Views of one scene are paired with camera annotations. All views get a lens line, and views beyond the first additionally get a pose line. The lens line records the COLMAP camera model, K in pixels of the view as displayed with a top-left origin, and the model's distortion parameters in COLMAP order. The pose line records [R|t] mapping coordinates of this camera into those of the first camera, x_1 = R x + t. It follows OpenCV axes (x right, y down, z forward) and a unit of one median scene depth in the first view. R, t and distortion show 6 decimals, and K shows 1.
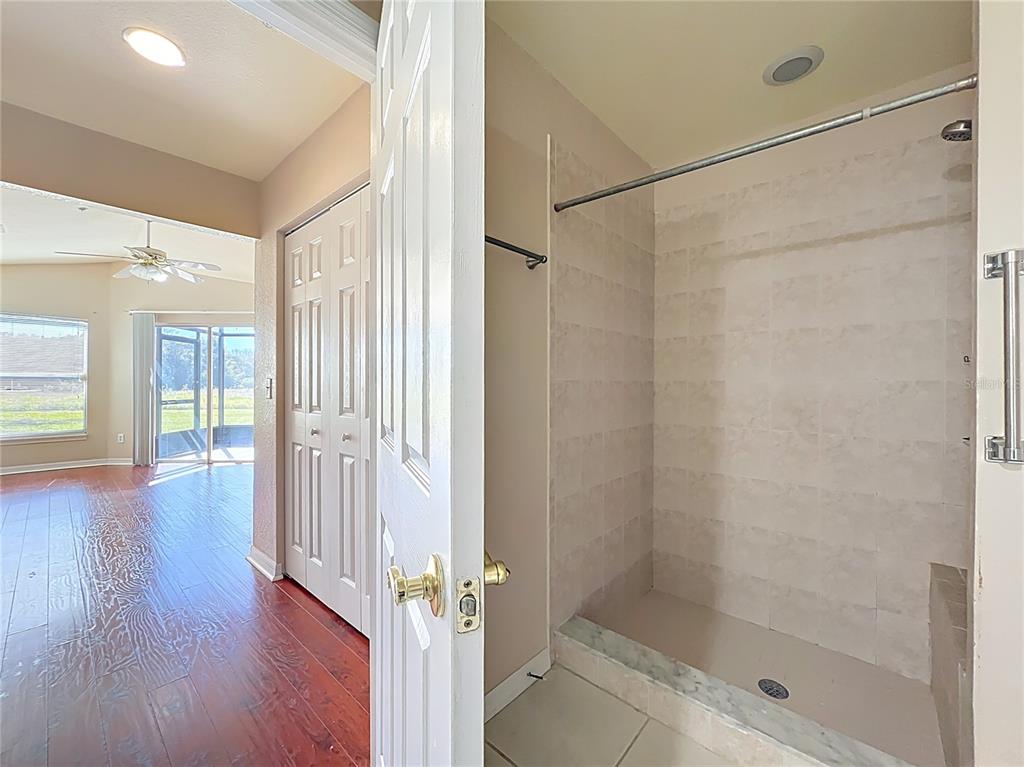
lens RADIAL K [[412.7, 0, 506.2], [0, 412.7, 380.2], [0, 0, 1]] dist [-0.000340, 0.000051]
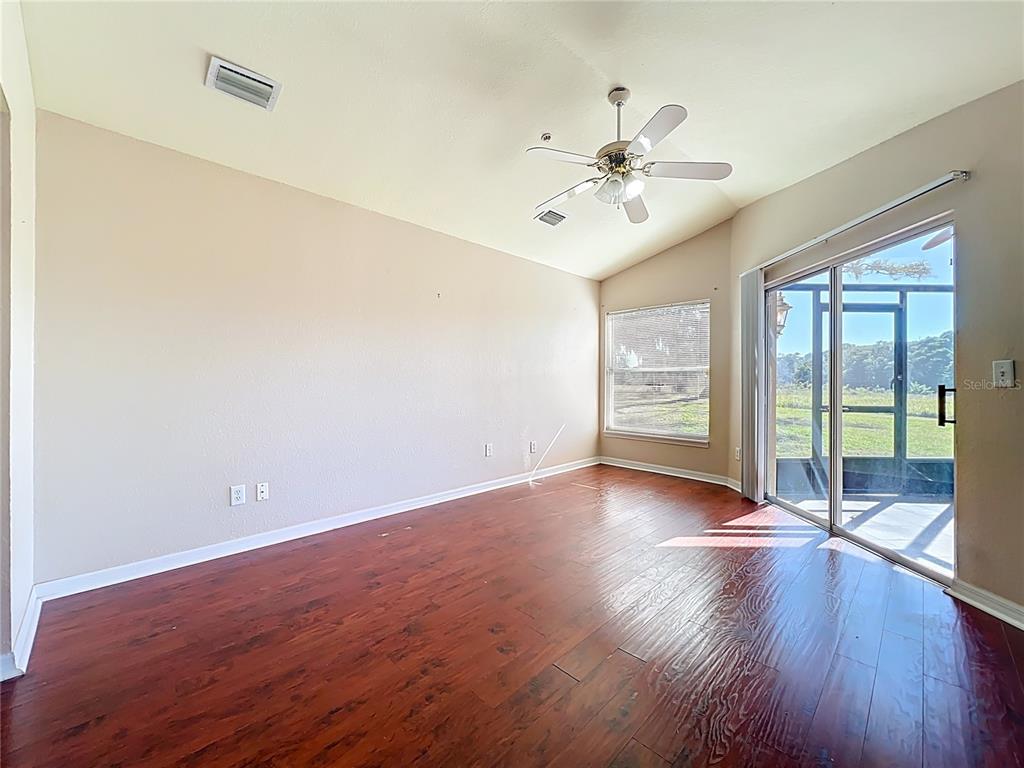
lens RADIAL K [[412.0, 0, 510.4], [0, 412.0, 384.5], [0, 0, 1]] dist [-0.000753, -0.000011]
pose [[-0.052509, 0.007296, -0.998594, -0.177361], [-0.000774, 0.999973, 0.007346, 0.013544], [0.998620, 0.001159, -0.052502, 0.614075]]
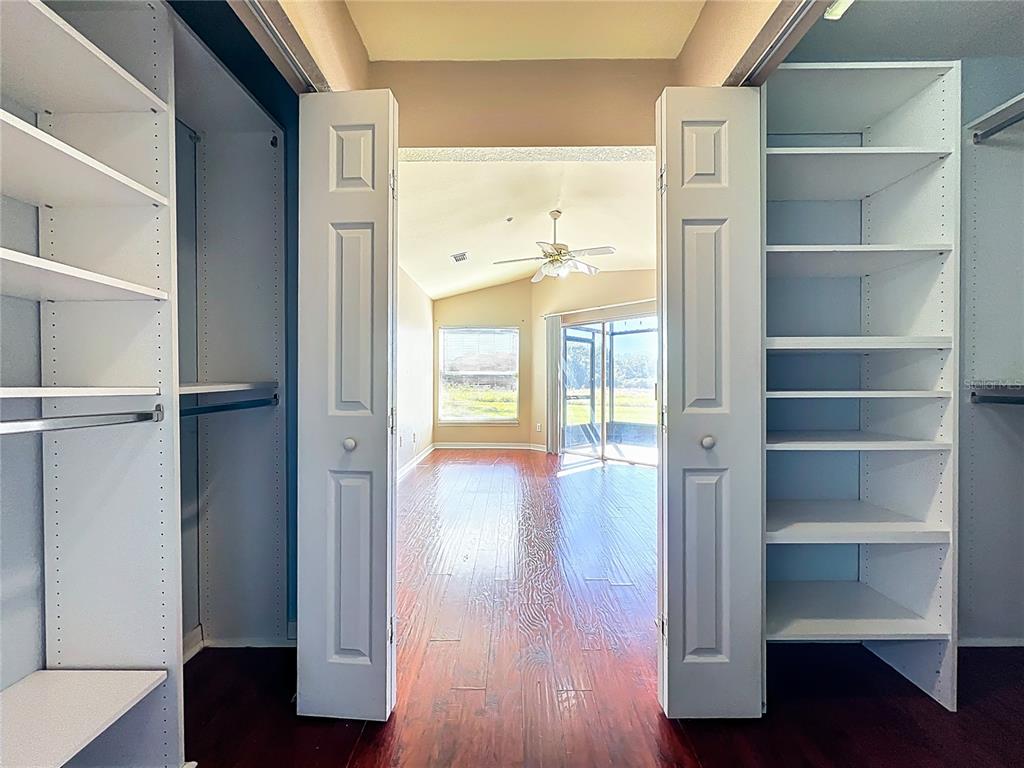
lens RADIAL K [[420.4, 0, 512.0], [0, 420.4, 384.0], [0, 0, 1]] dist [-0.001031, -0.000116]
pose [[0.675088, -0.001037, -0.737736, -0.115434], [0.005109, 0.999982, 0.003270, 0.015243], [0.737719, -0.005977, 0.675081, 0.146546]]
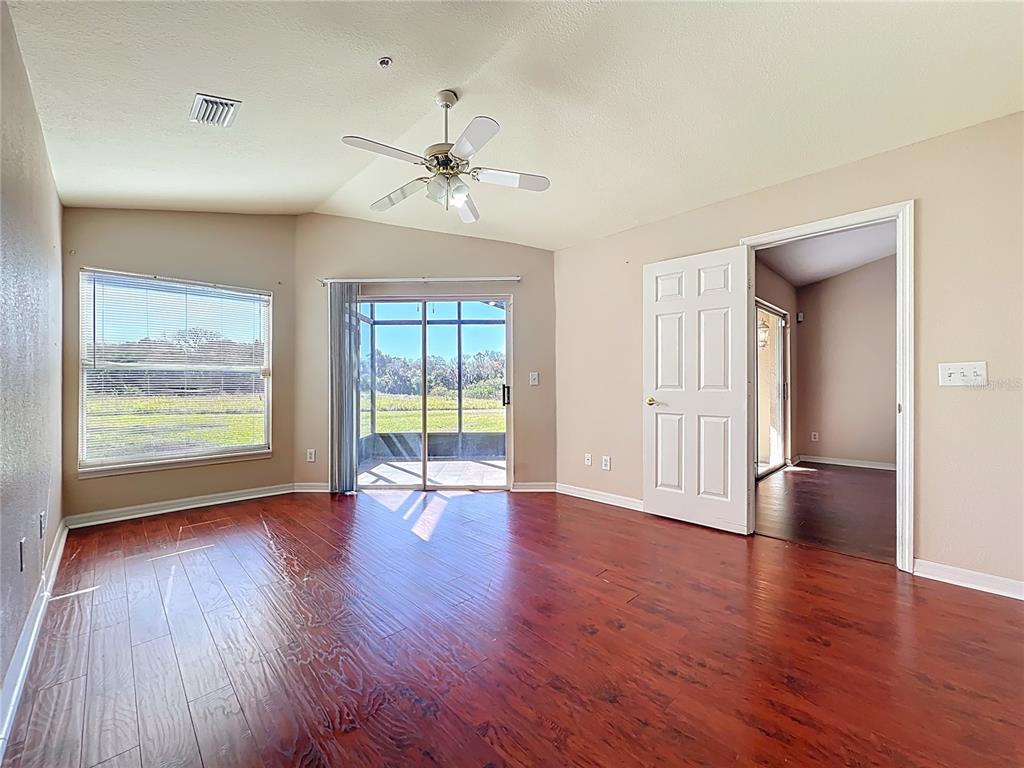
lens RADIAL K [[412.0, 0, 510.4], [0, 412.0, 384.5], [0, 0, 1]] dist [-0.000753, -0.000011]
pose [[0.998243, -0.004642, -0.059079, -0.518973], [0.004961, 0.999974, 0.005248, 0.013066], [0.059053, -0.005532, 0.998240, 0.282339]]
